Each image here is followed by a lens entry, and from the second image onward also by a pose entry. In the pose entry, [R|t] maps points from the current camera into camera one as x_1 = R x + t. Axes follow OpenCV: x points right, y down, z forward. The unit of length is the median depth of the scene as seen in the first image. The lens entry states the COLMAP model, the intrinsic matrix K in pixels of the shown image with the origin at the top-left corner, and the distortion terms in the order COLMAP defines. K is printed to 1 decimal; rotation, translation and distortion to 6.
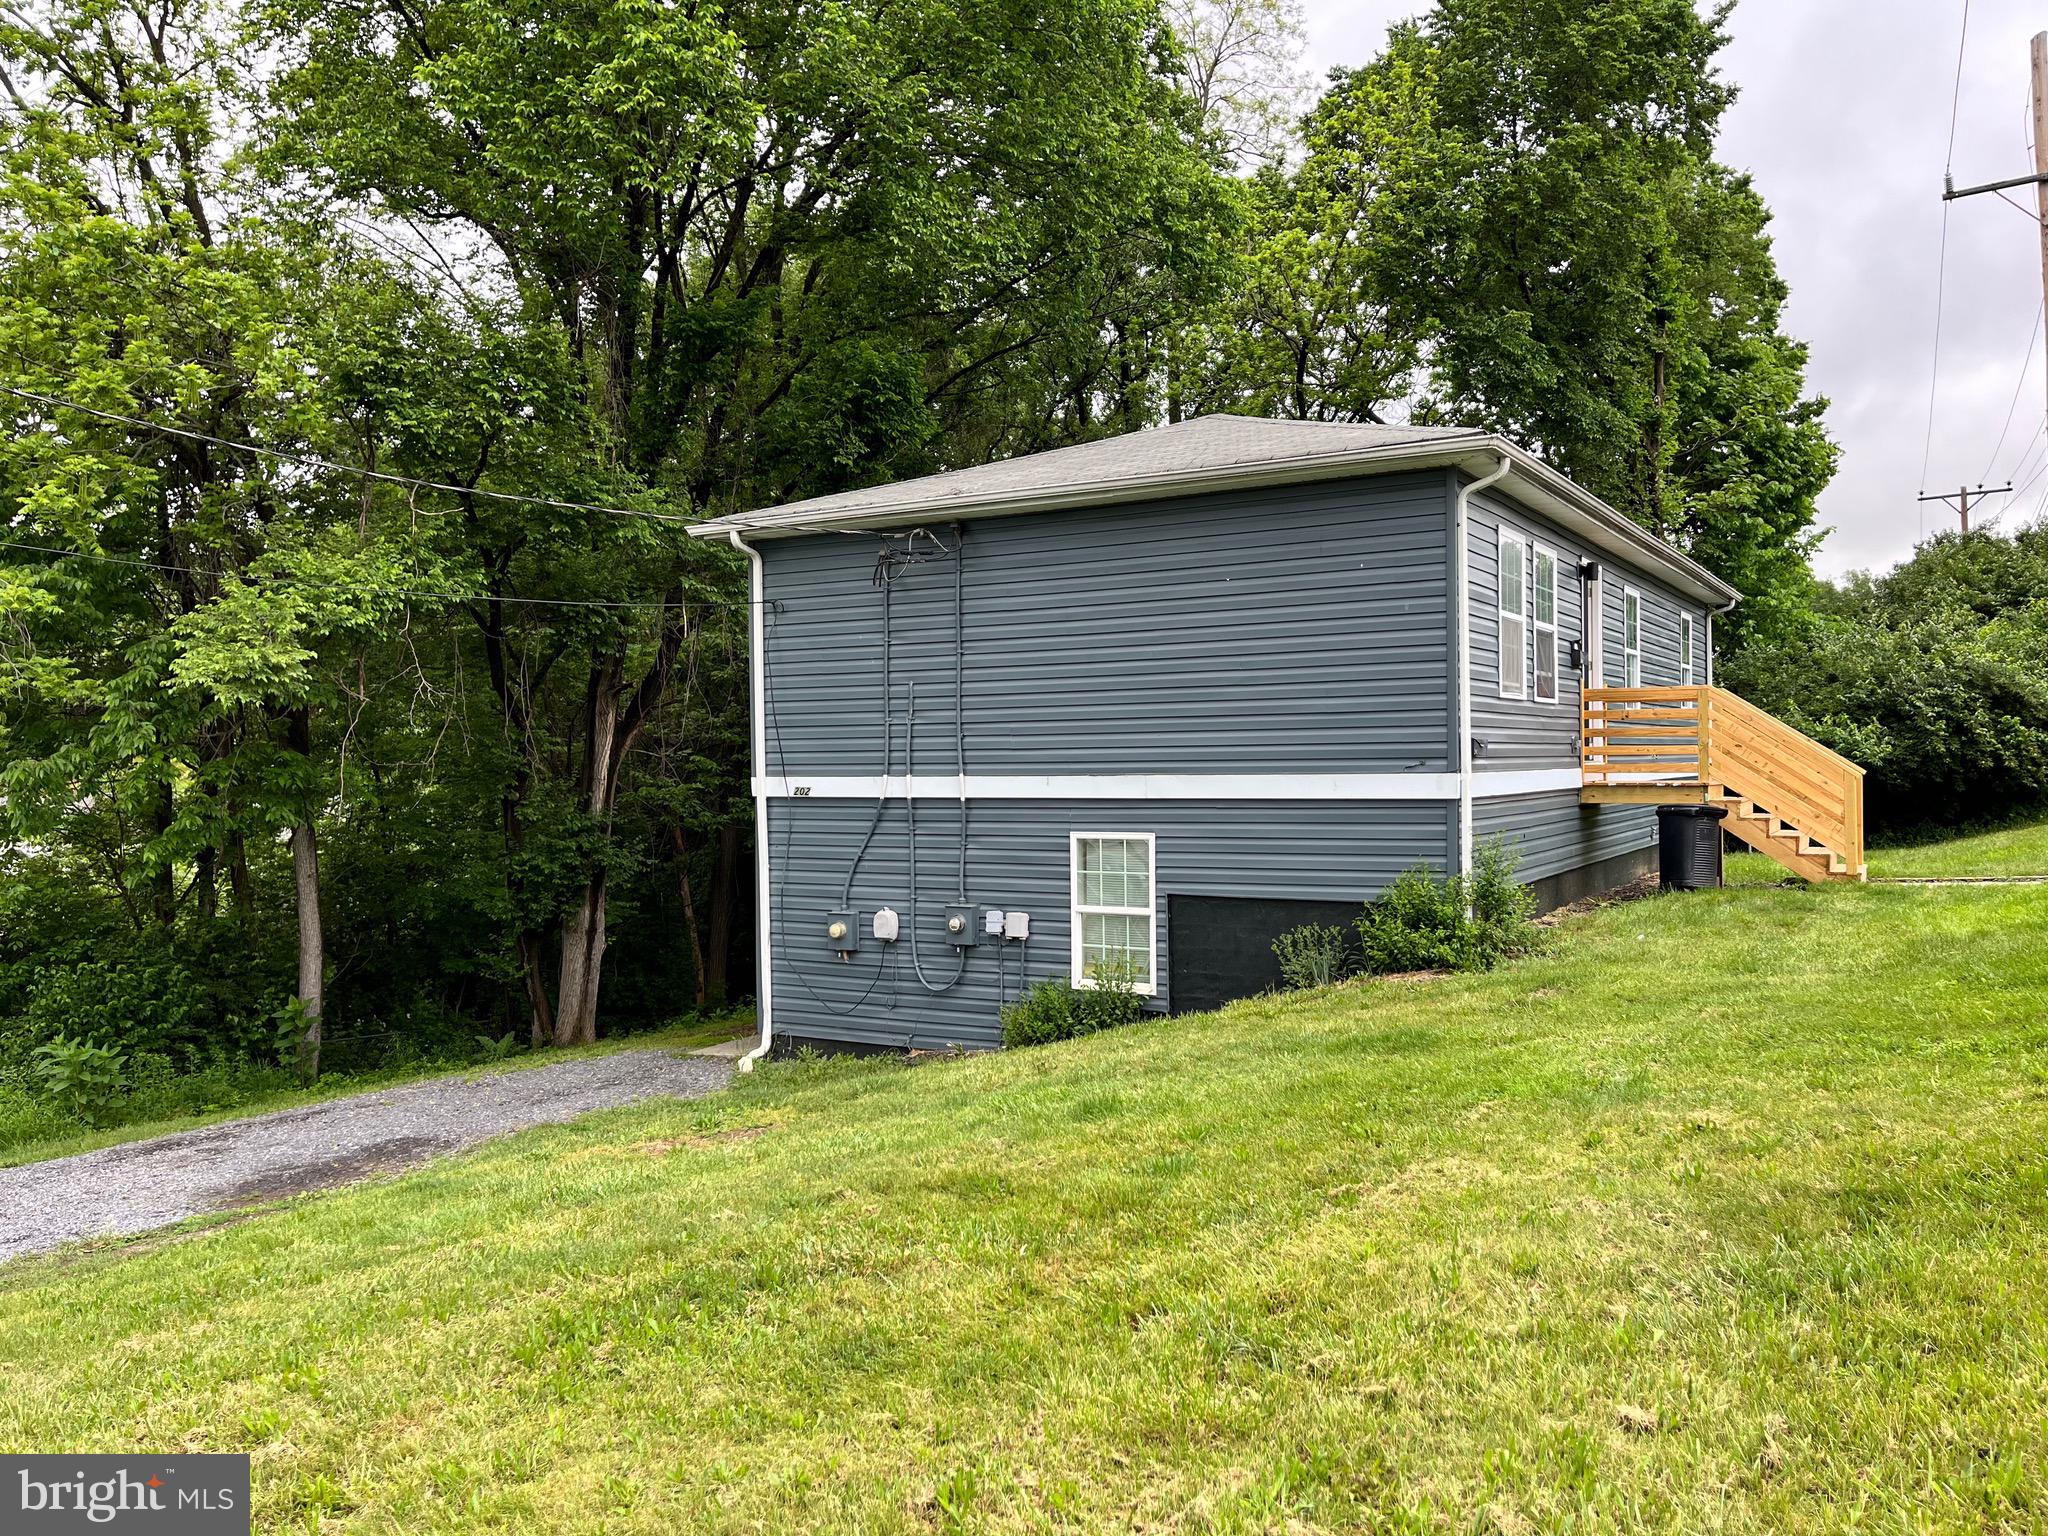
lens RADIAL K [[1562.6, 0, 974.5], [0, 1562.6, 780.2], [0, 0, 1]] dist [0.039898, -0.060321]
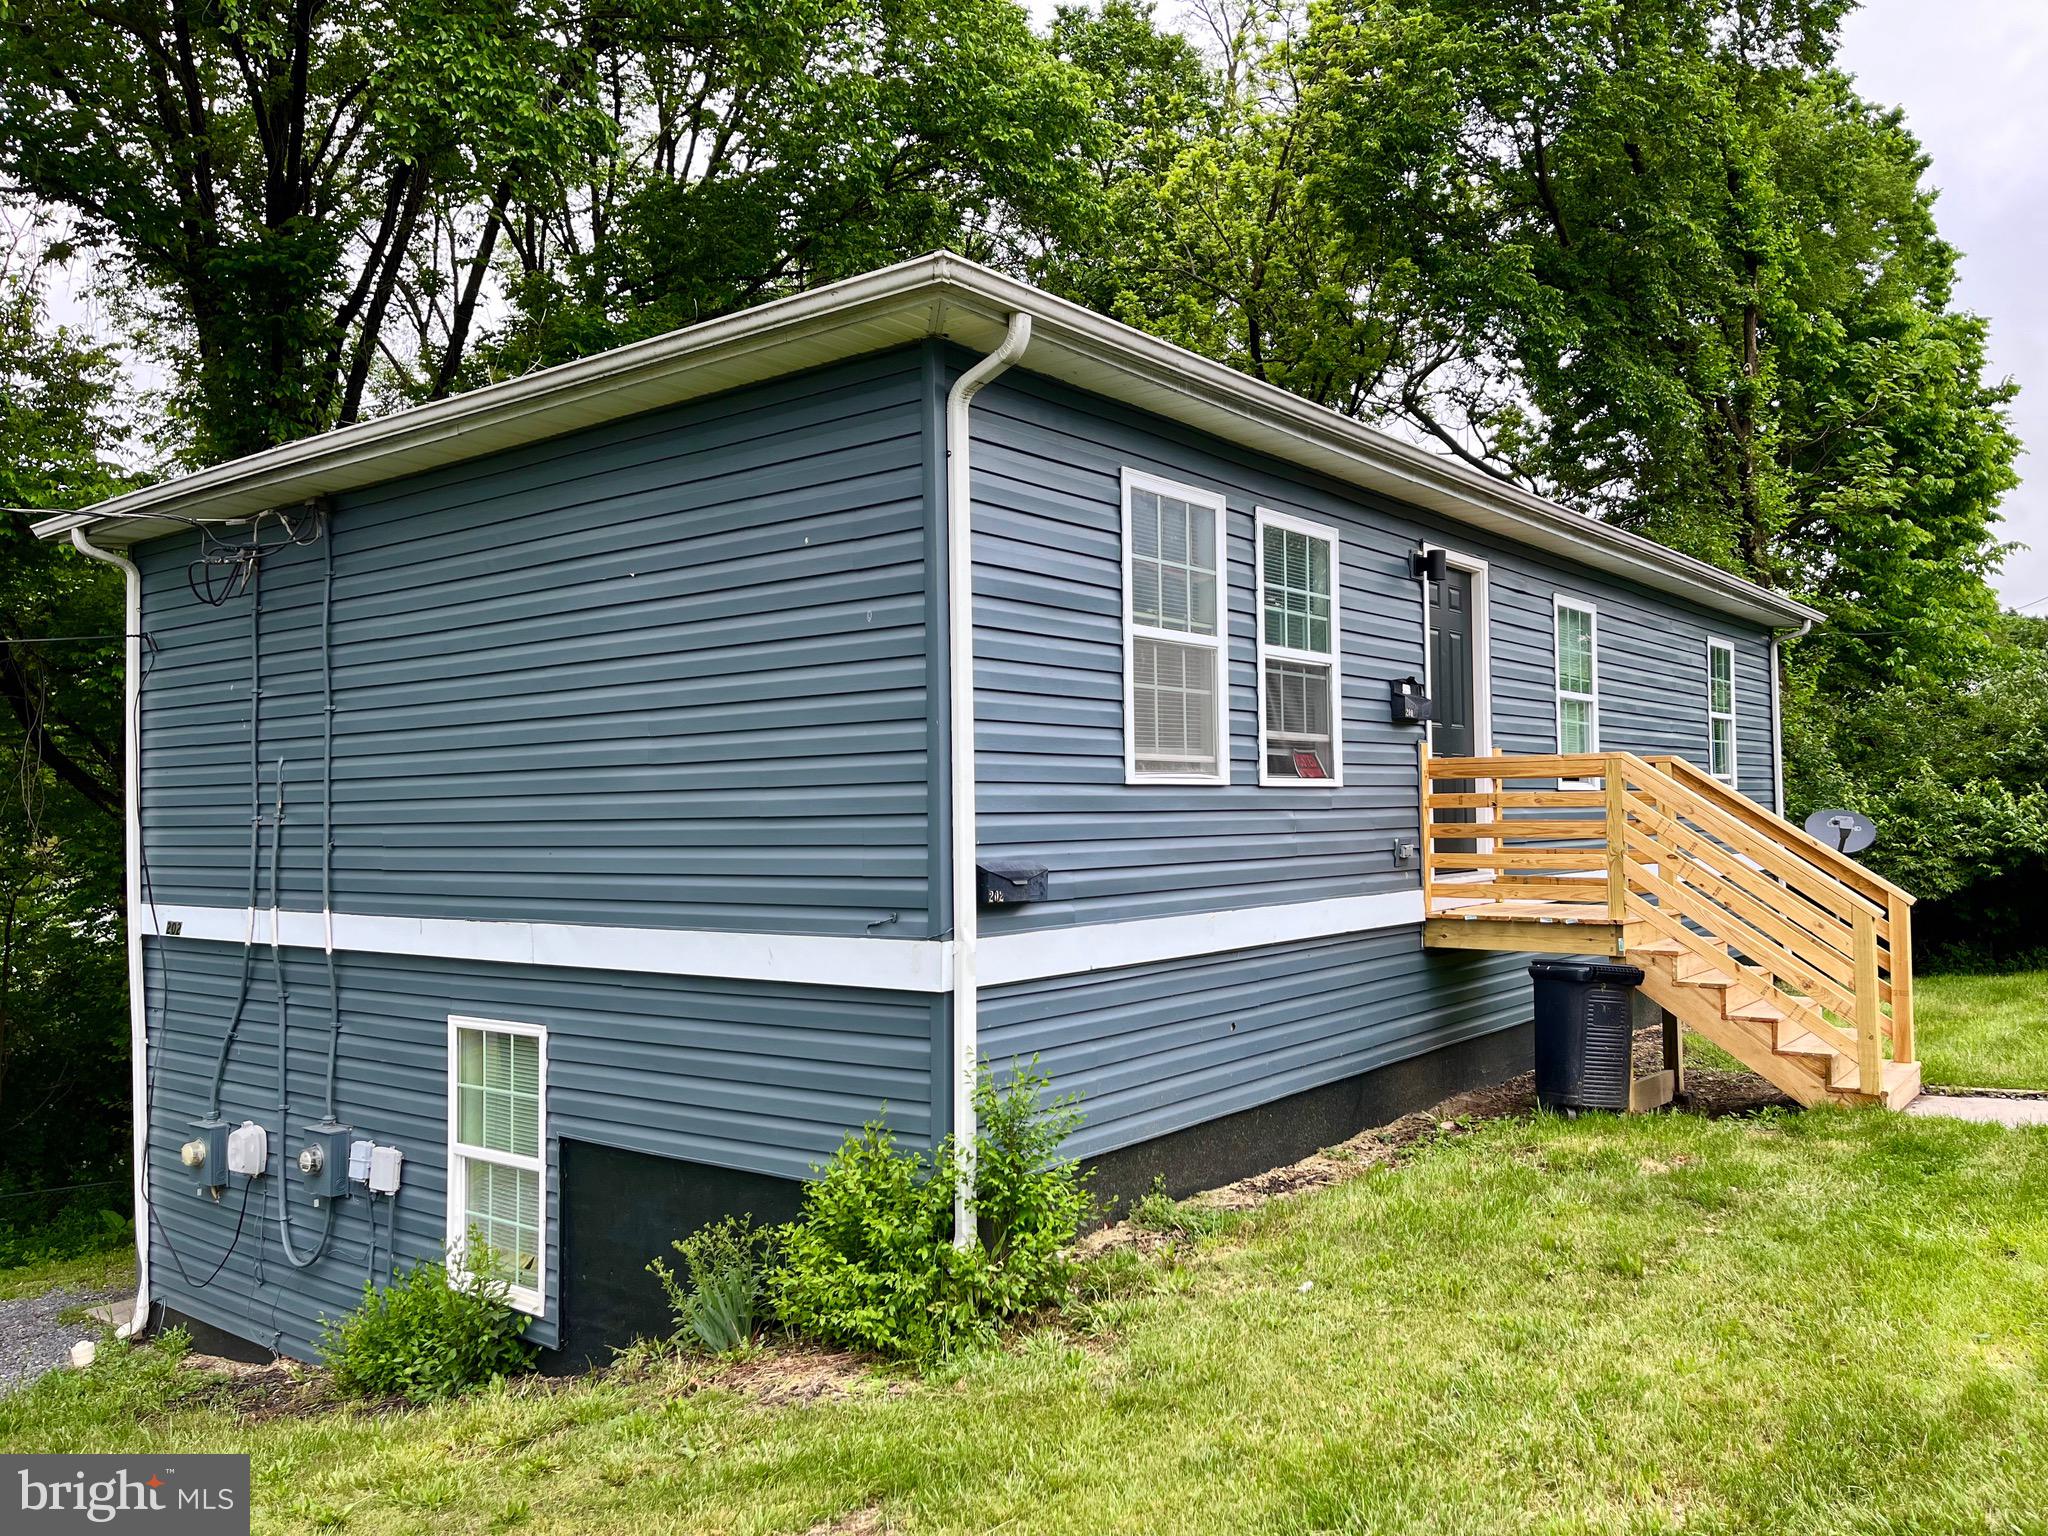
lens RADIAL K [[1562.6, 0, 1015.1], [0, 1562.6, 769.7], [0, 0, 1]] dist [0.039898, -0.060321]
pose [[0.994345, -0.008149, -0.105886, 0.305916], [0.003891, 0.999178, -0.040362, -0.031160], [0.106128, 0.039721, 0.993559, 0.398607]]
